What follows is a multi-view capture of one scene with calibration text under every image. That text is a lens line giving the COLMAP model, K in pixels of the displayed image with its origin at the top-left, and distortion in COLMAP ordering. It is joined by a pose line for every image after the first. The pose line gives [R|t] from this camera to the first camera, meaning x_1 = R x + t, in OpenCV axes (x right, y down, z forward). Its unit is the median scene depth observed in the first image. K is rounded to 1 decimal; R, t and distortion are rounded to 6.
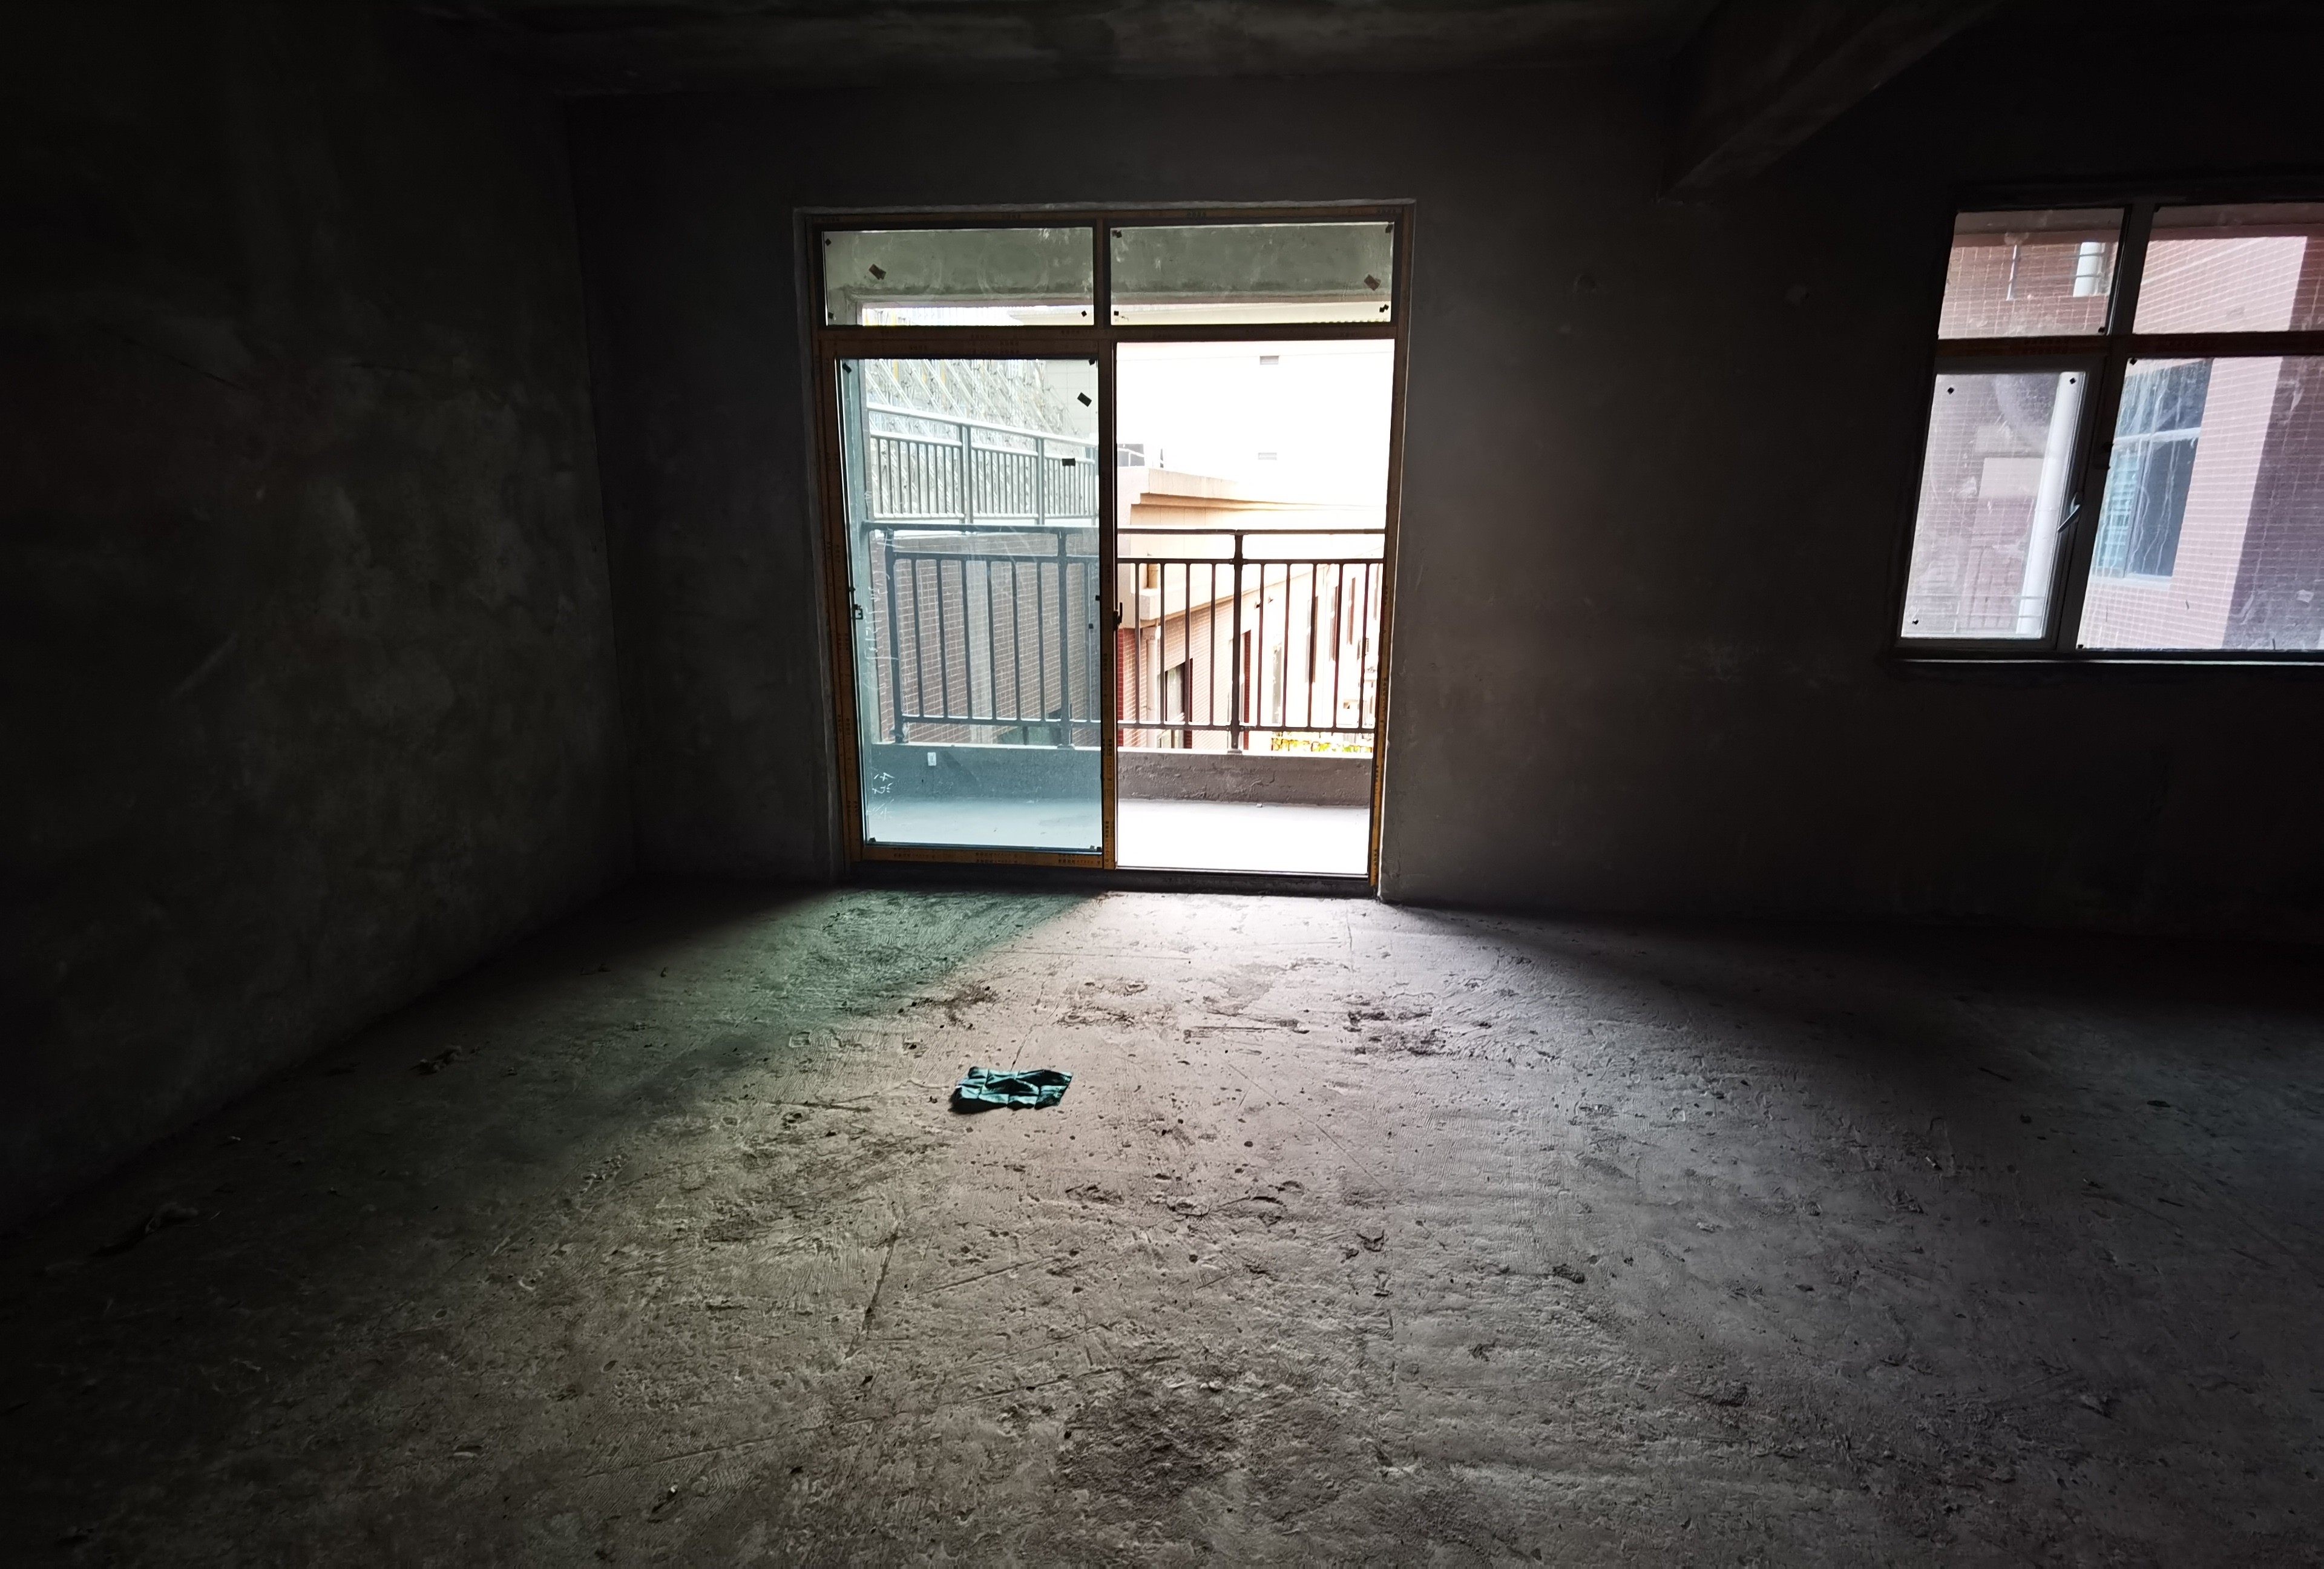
lens RADIAL K [[1220.5, 0, 1083.3], [0, 1220.5, 779.6], [0, 0, 1]] dist [0.102557, -0.090671]
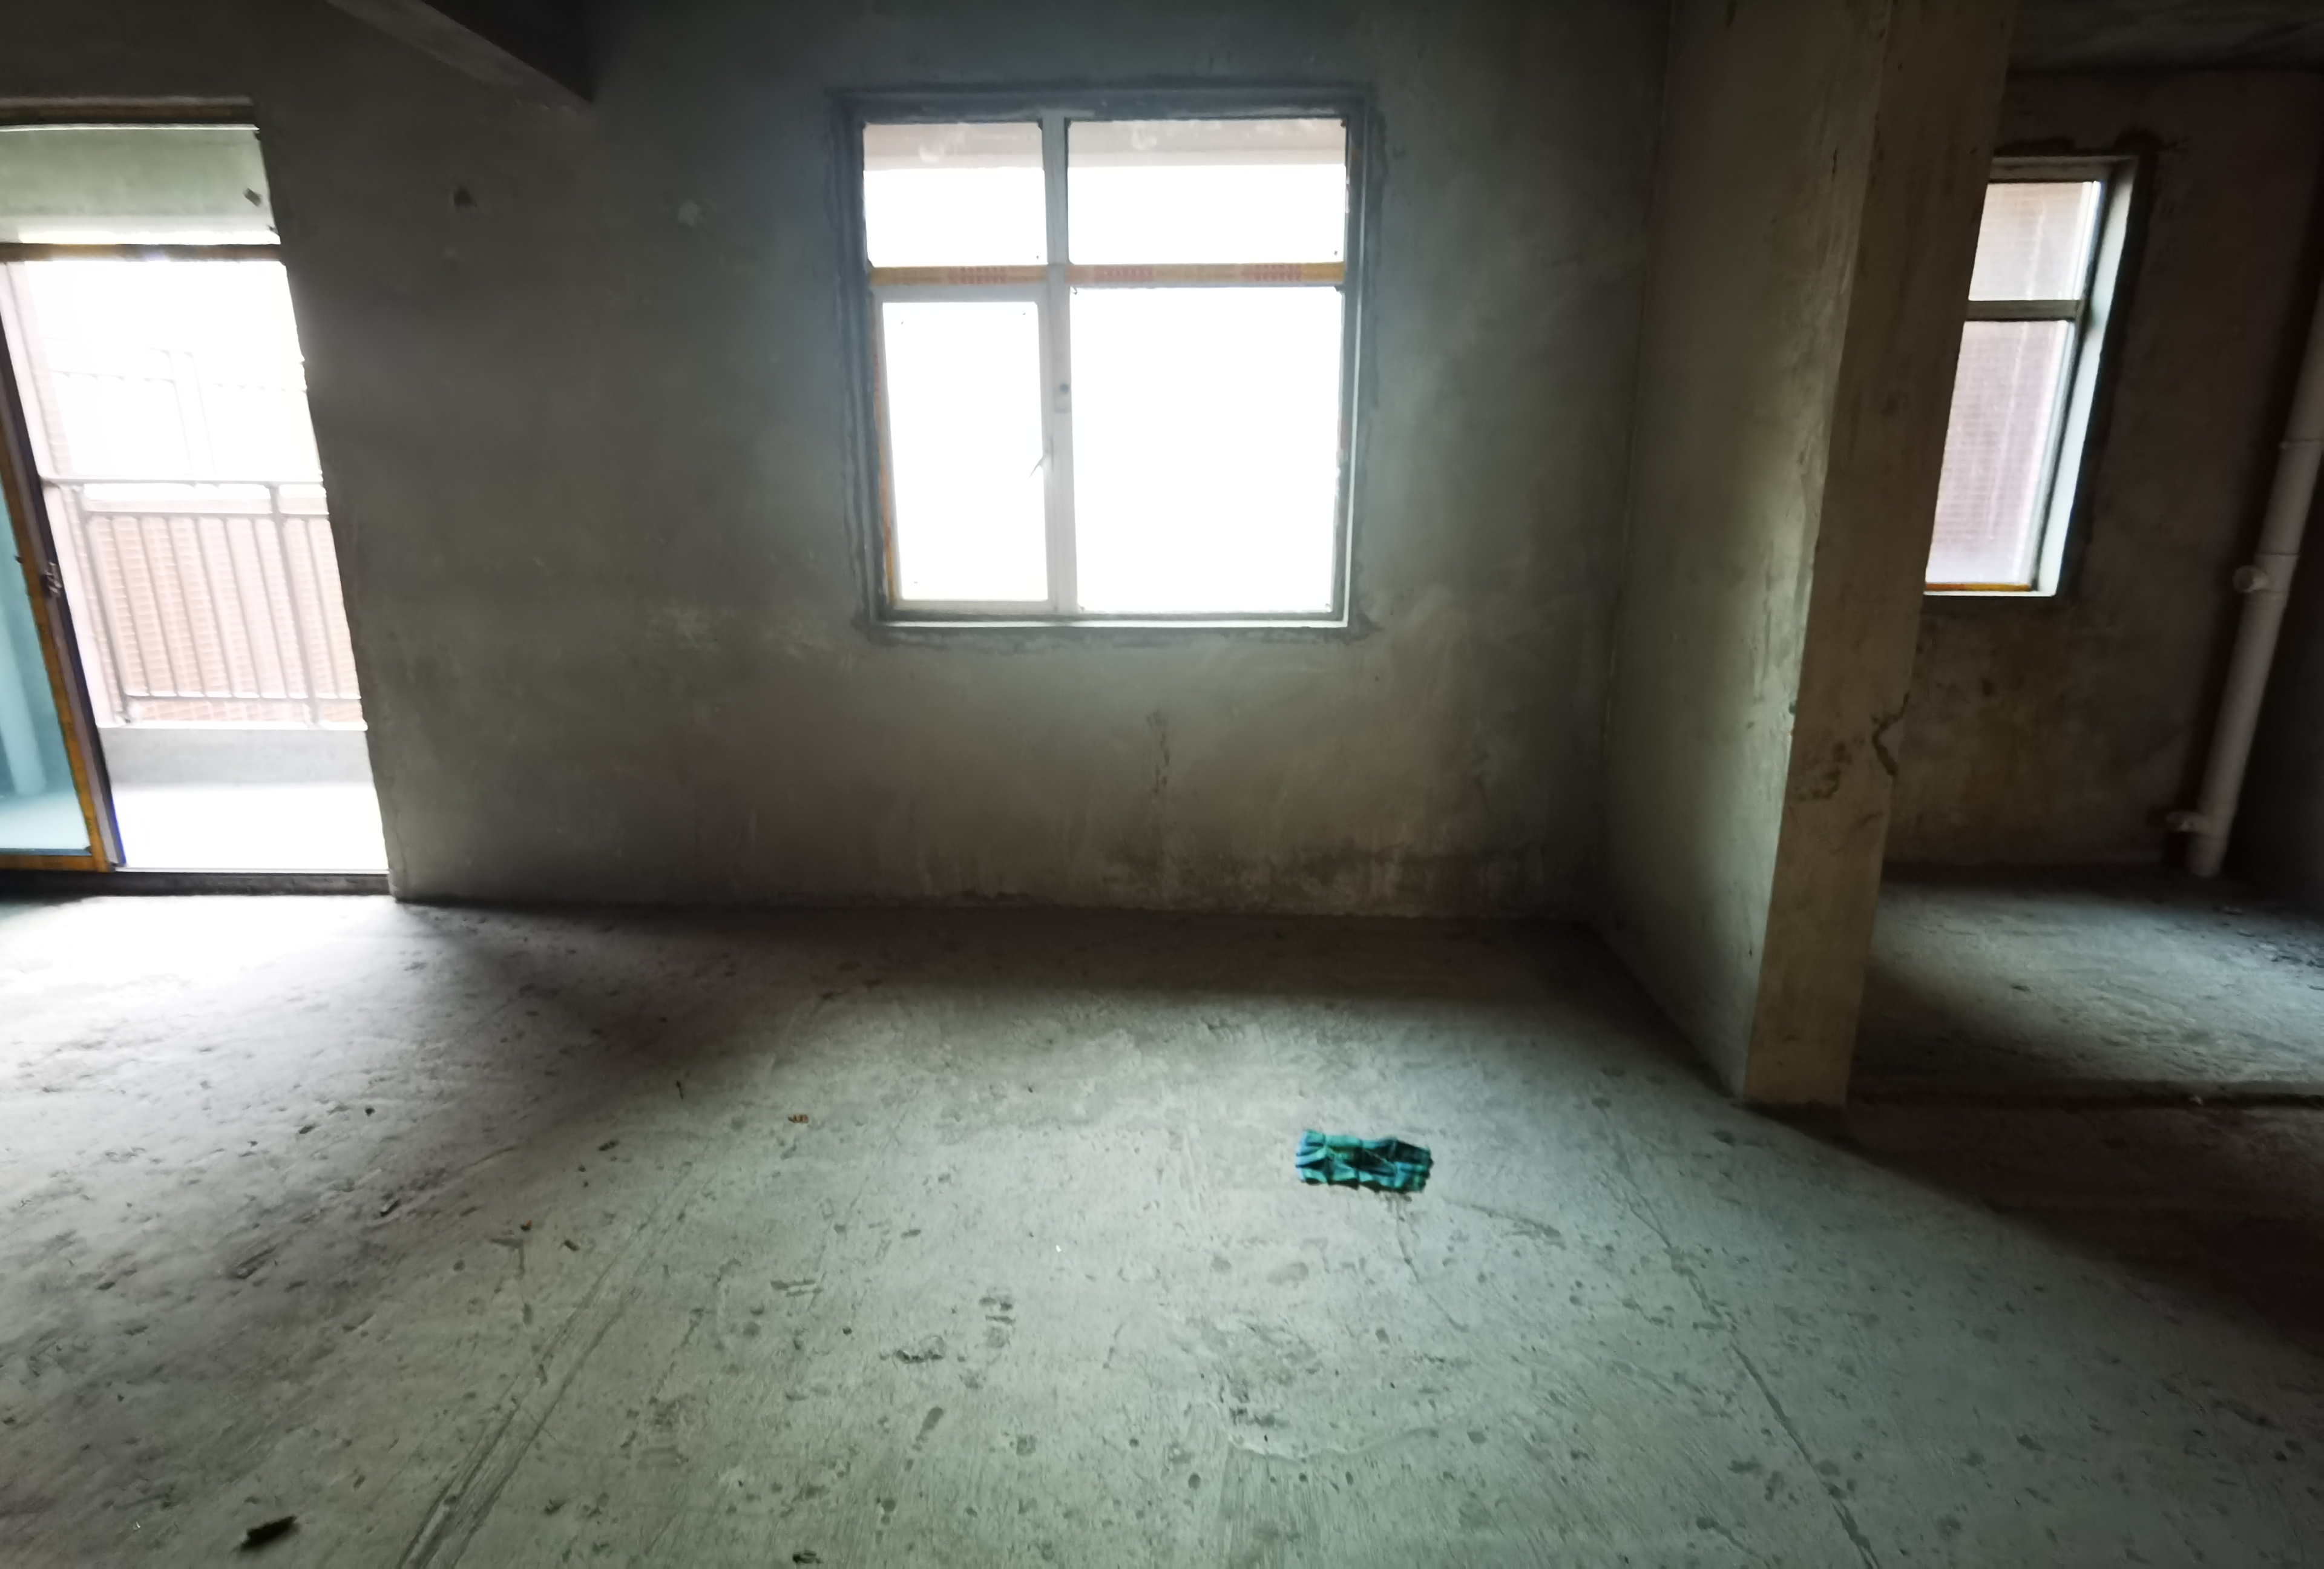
lens RADIAL K [[1216.7, 0, 1162.0], [0, 1216.7, 784.5], [0, 0, 1]] dist [-0.001922, 0.000597]
pose [[0.997400, -0.022251, 0.068546, 0.823758], [0.019780, 0.999137, 0.036520, -0.006164], [-0.069300, -0.035069, 0.996979, 0.092096]]
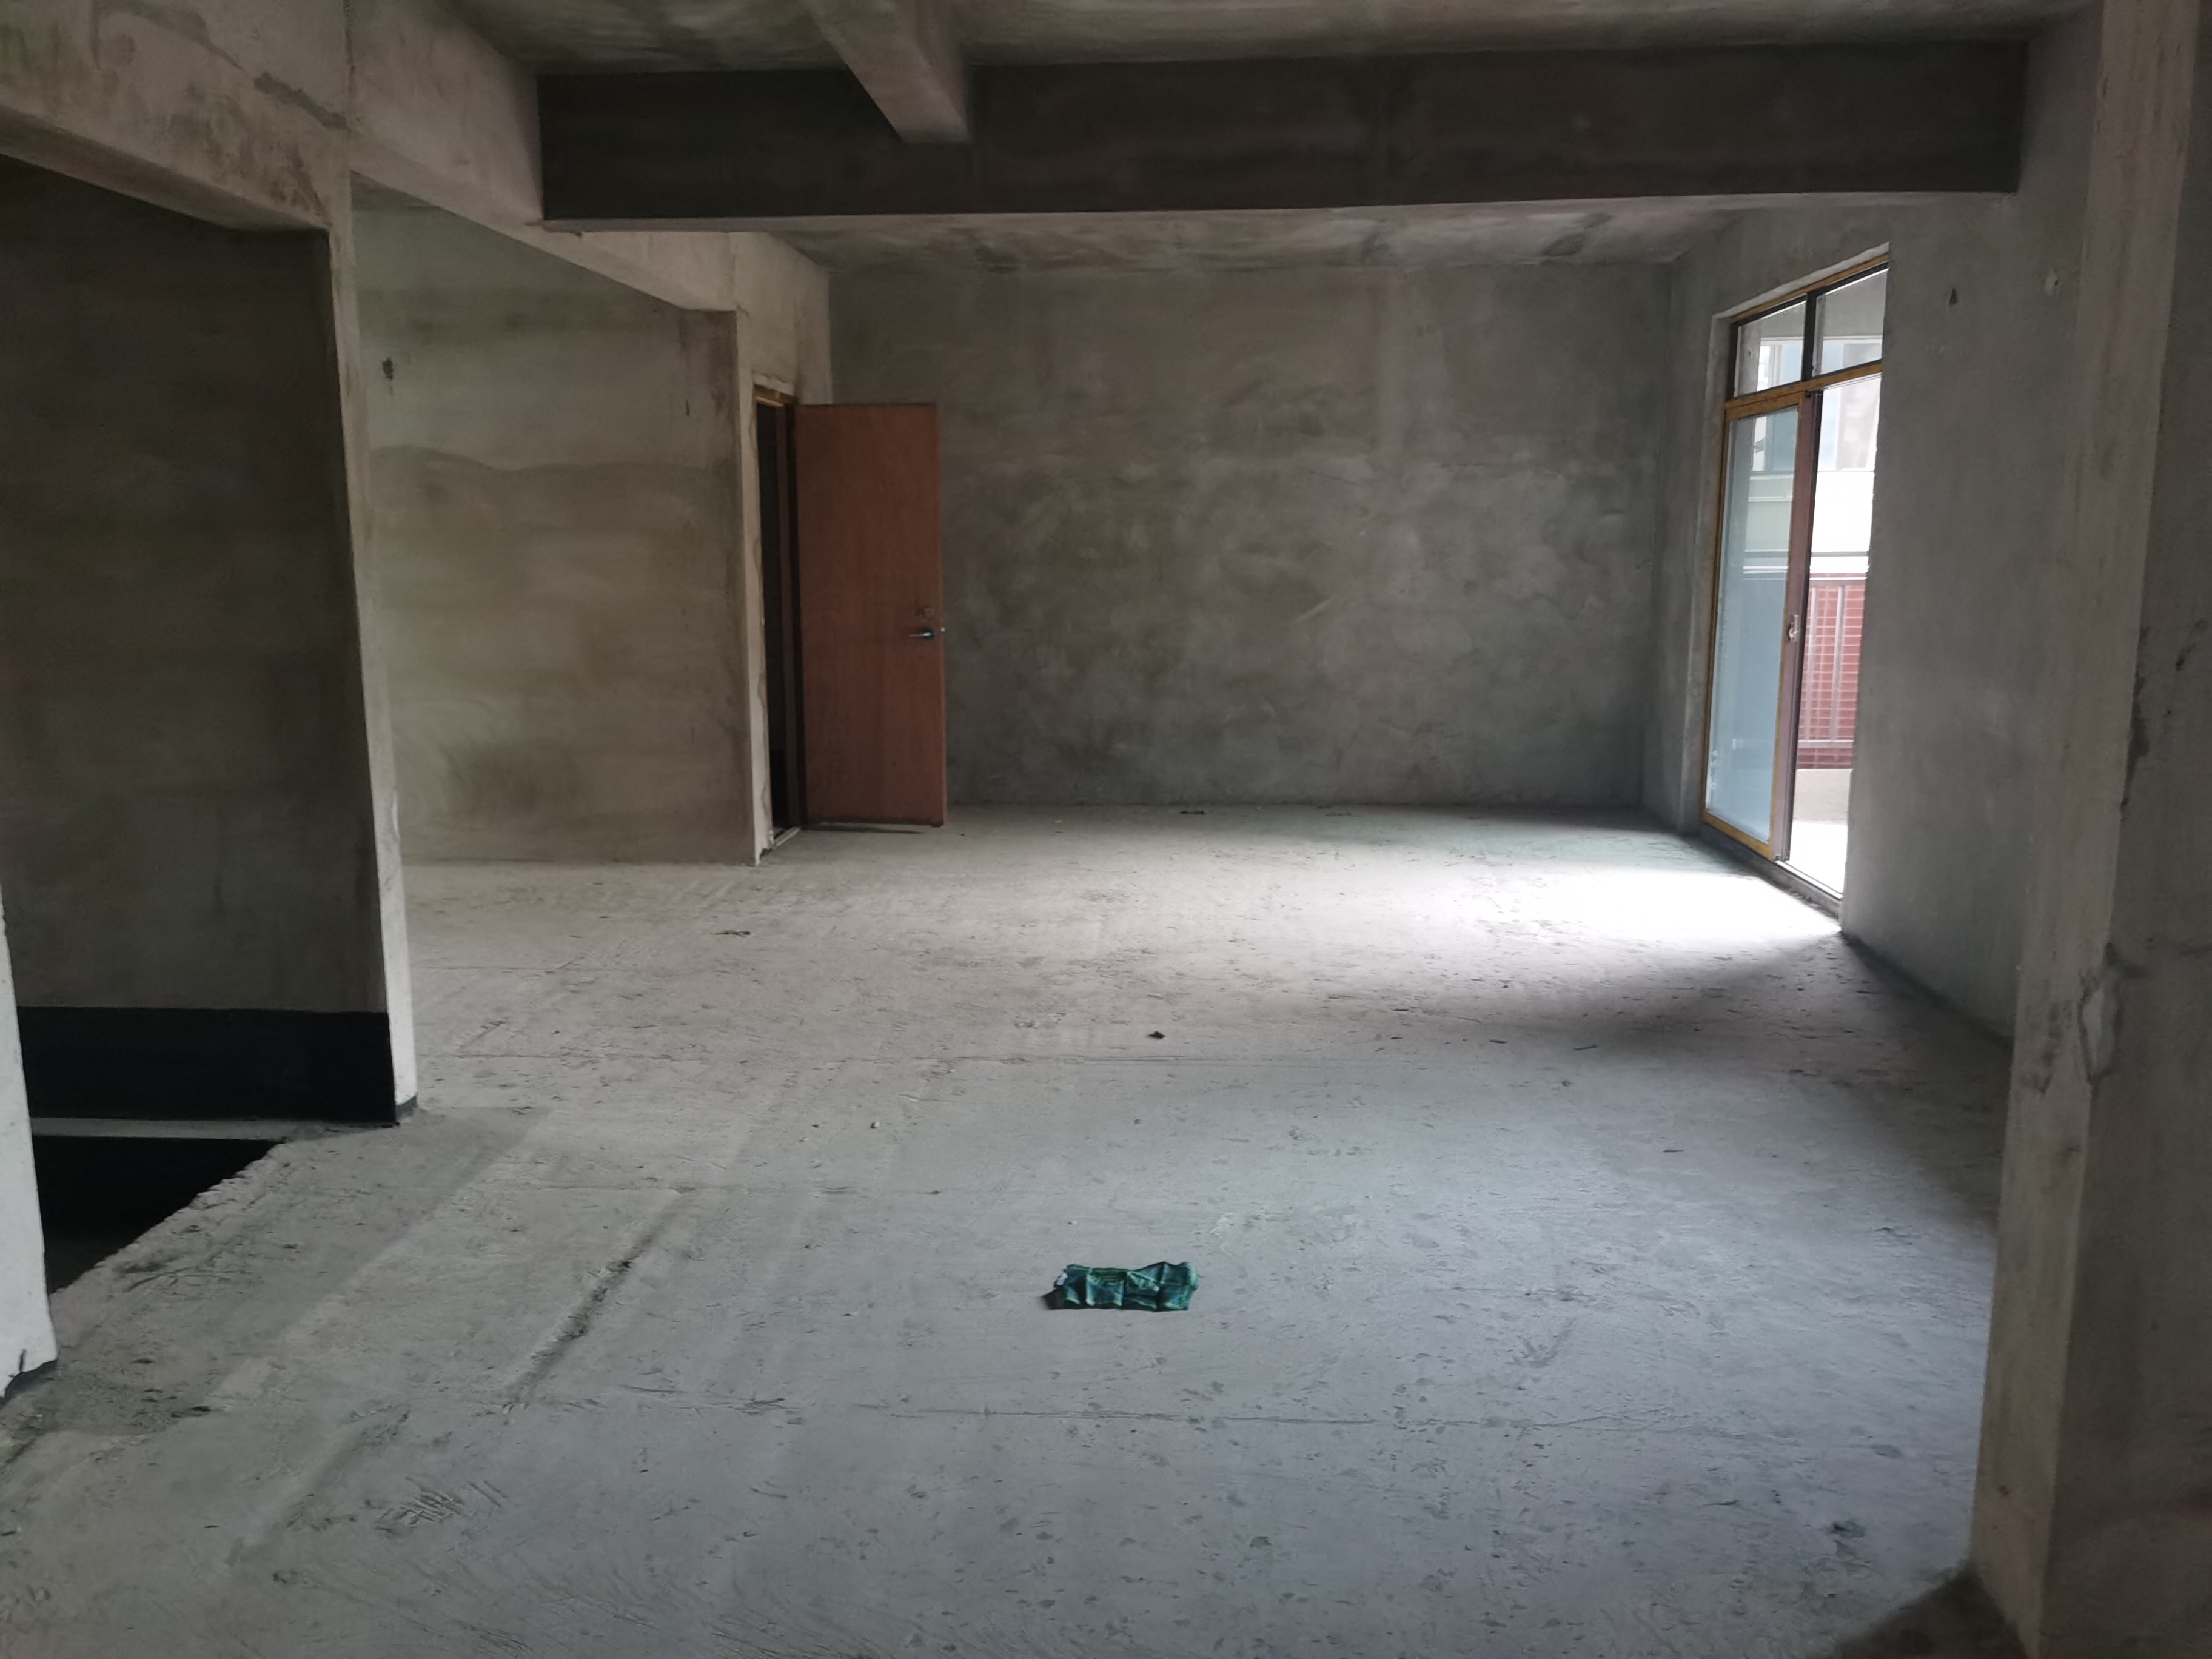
lens RADIAL K [[1694.6, 0, 1106.0], [0, 1694.6, 829.5], [0, 0, 1]] dist [0.054489, -0.082841]
pose [[0.035685, 0.164869, -0.985670, 1.739299], [-0.213700, 0.964743, 0.153632, -0.070470], [0.976247, 0.205155, 0.069659, 0.363008]]
